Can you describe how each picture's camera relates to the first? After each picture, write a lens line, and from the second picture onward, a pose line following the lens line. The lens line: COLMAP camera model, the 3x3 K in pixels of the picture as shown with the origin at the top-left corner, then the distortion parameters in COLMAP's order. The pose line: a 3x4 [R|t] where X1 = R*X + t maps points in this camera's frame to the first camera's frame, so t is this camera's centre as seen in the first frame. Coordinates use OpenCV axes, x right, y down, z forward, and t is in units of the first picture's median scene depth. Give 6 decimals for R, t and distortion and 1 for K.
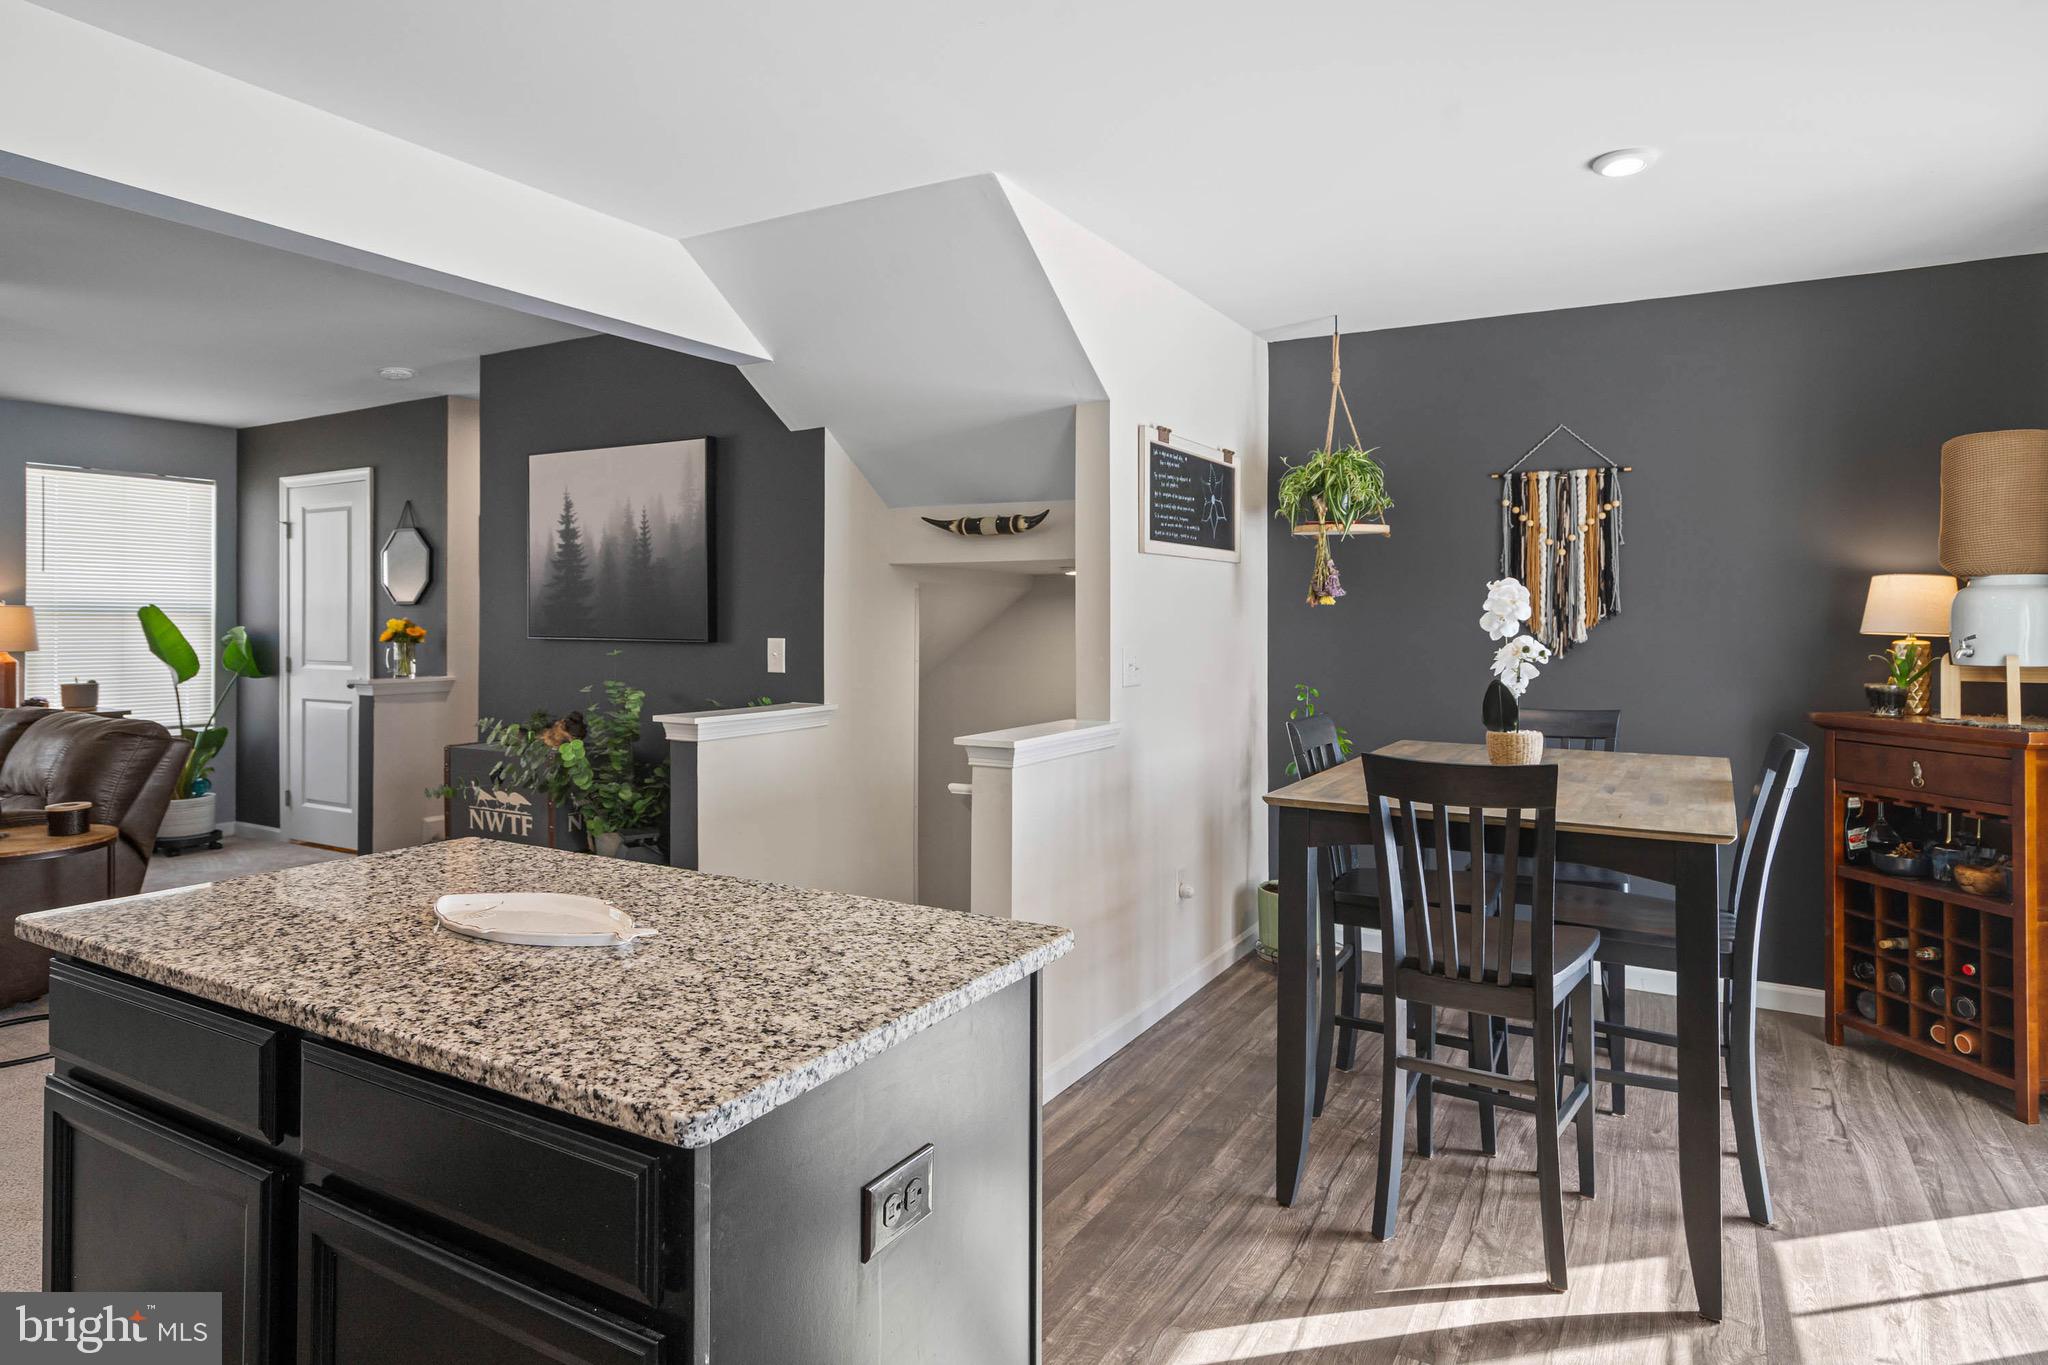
lens RADIAL K [[1160.2, 0, 1033.5], [0, 1160.2, 616.2], [0, 0, 1]] dist [0.008414, -0.001558]
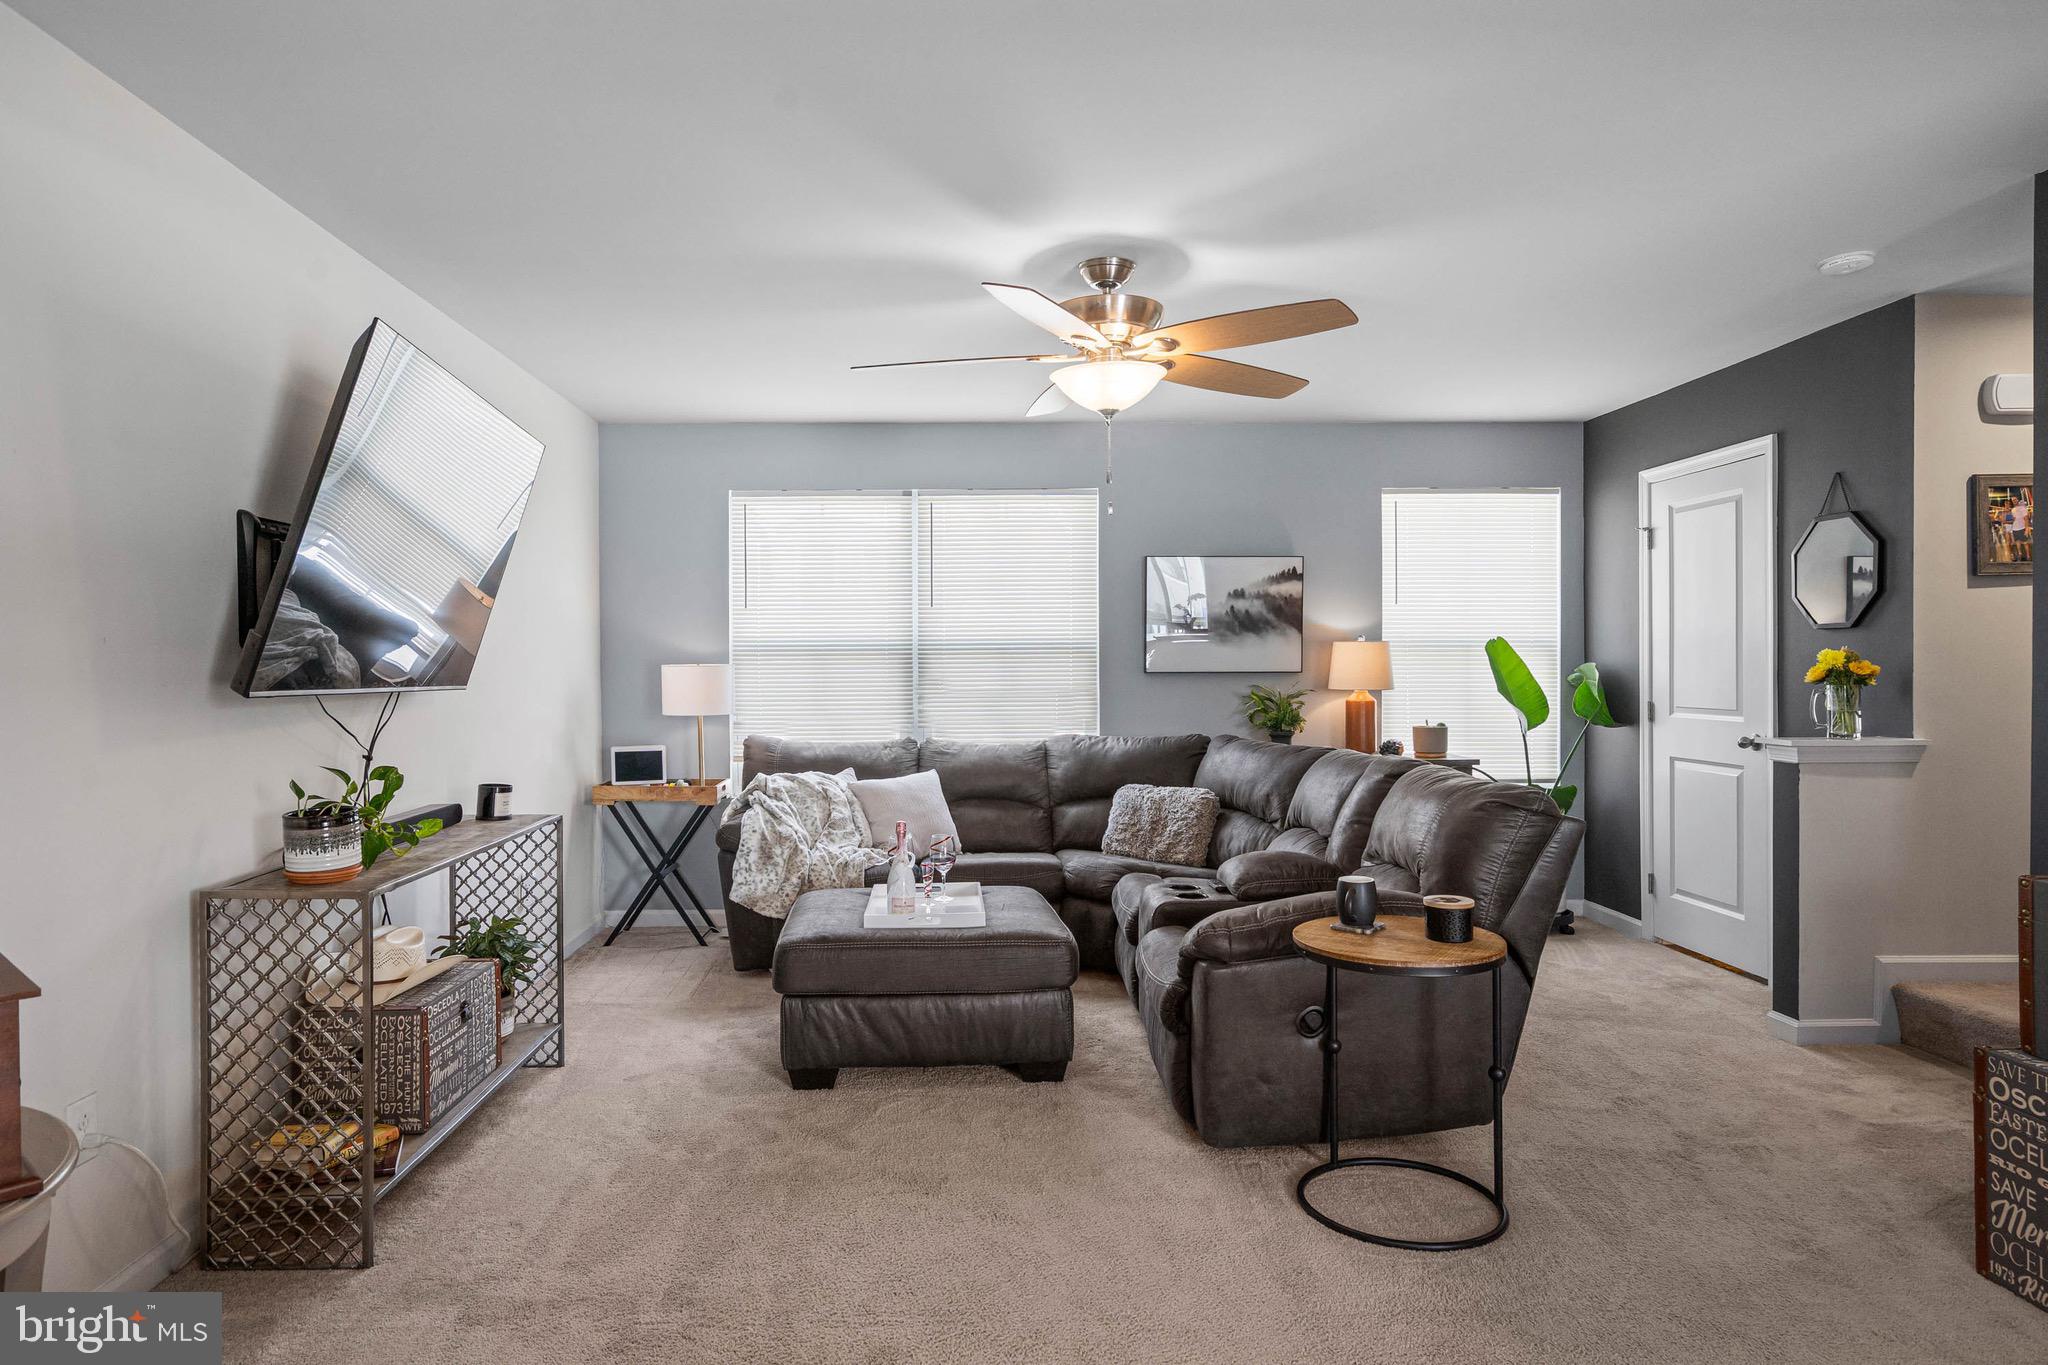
lens RADIAL K [[1231.8, 0, 974.9], [0, 1231.8, 673.5], [0, 0, 1]] dist [0.007106, 0.001631]
pose [[0.524750, 0.002390, -0.851253, -0.283701], [0.008496, 0.999932, 0.008045, 0.009235], [0.851214, -0.011454, 0.524694, 0.298638]]
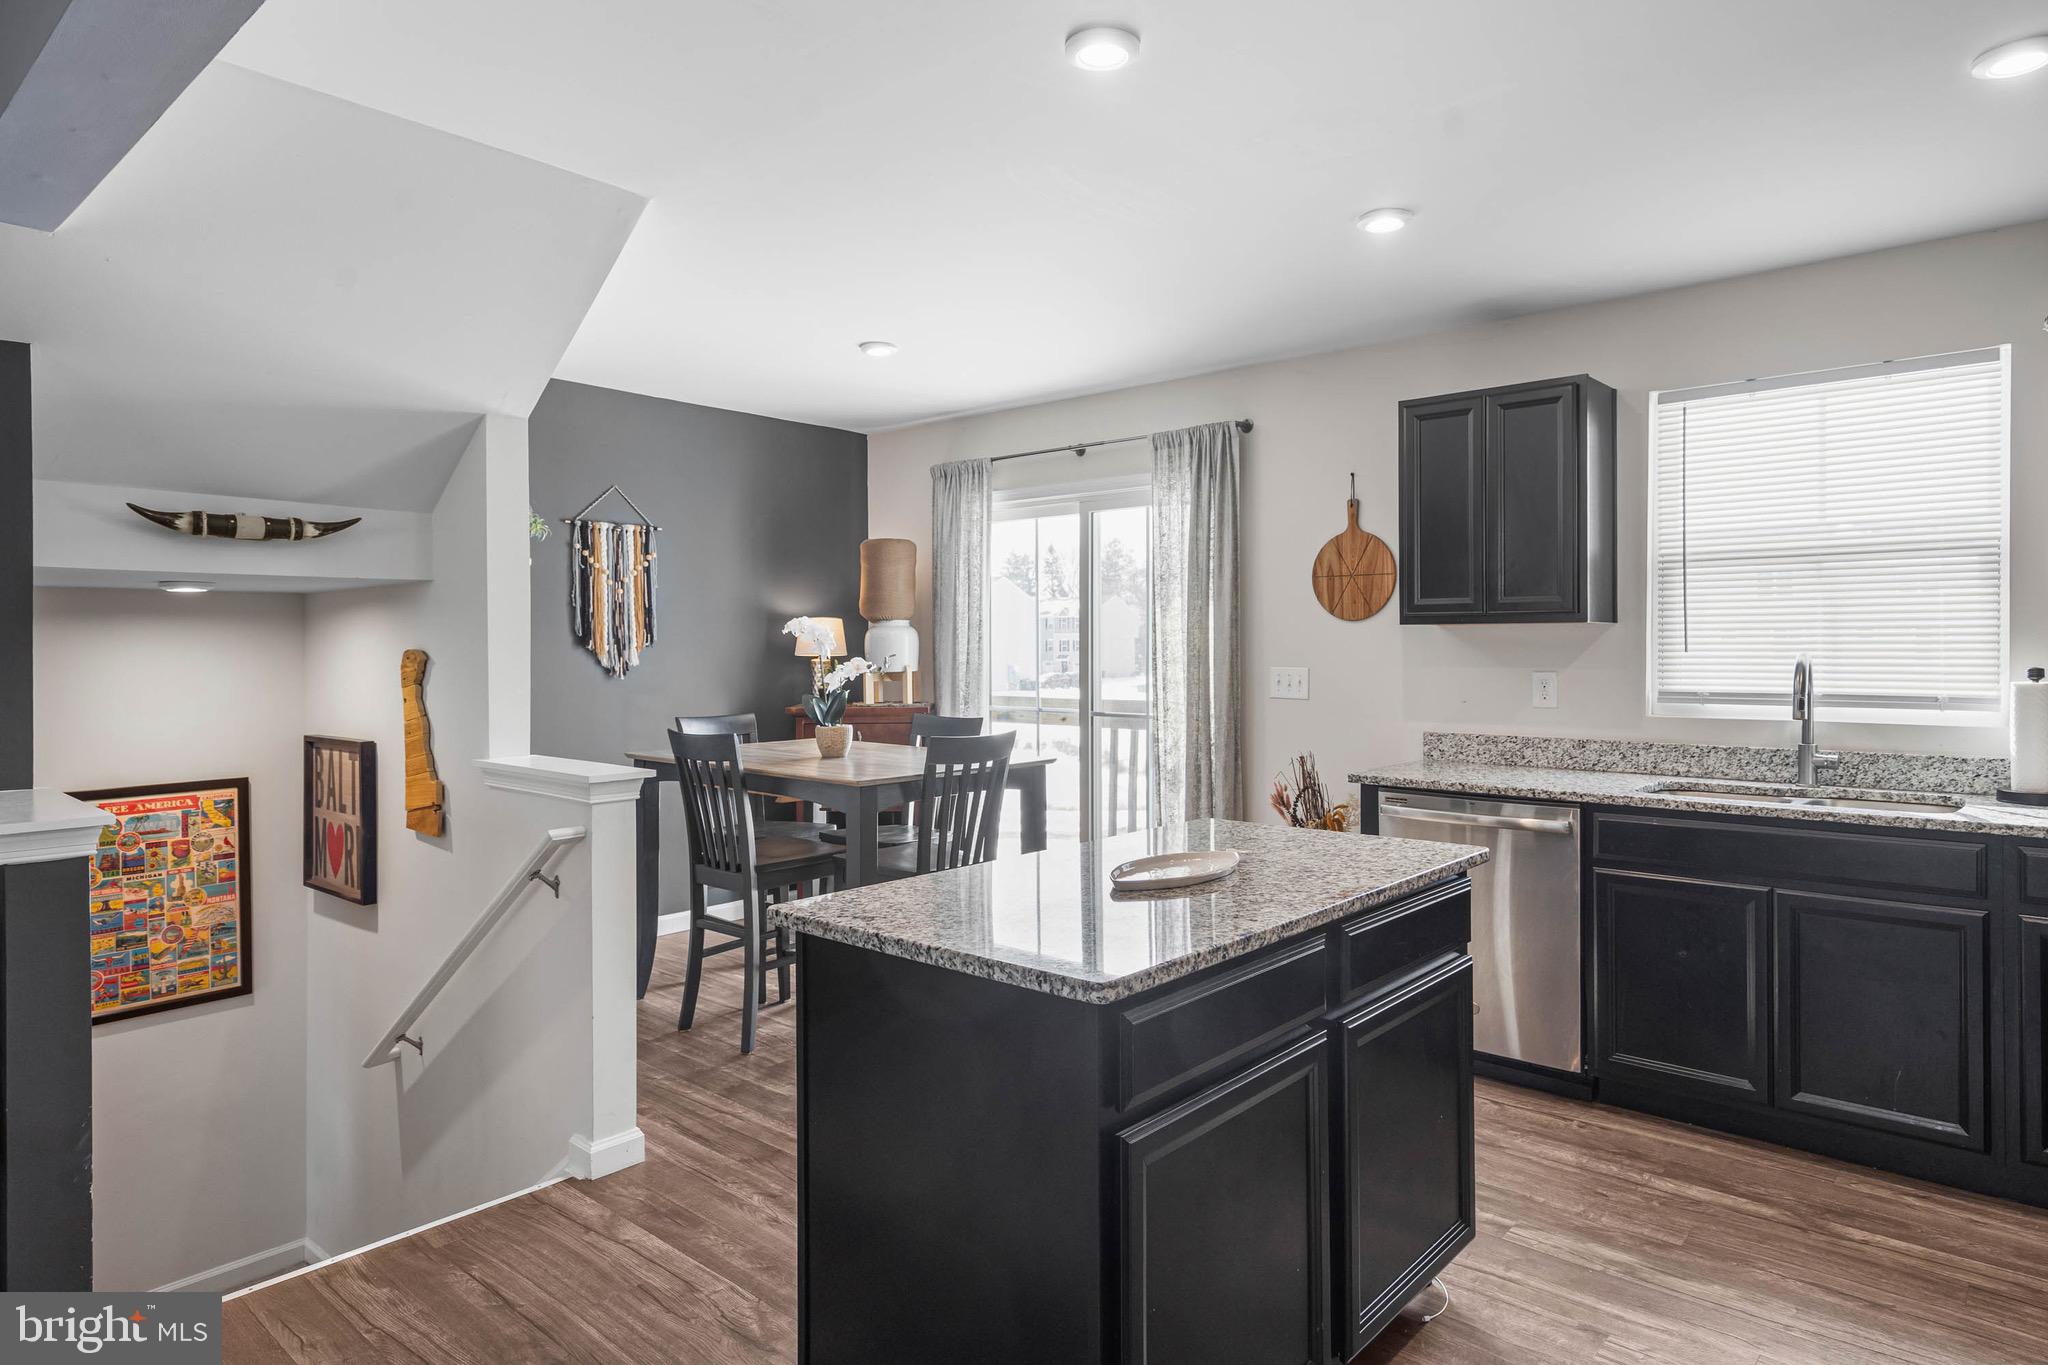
lens RADIAL K [[1210.5, 0, 1030.4], [0, 1210.5, 647.3], [0, 0, 1]] dist [-0.006223, 0.010115]
pose [[0.193351, -0.006216, 0.981110, -0.699502], [0.002353, 0.999980, 0.005872, -0.003042], [-0.981127, 0.001173, 0.193362, 0.339986]]
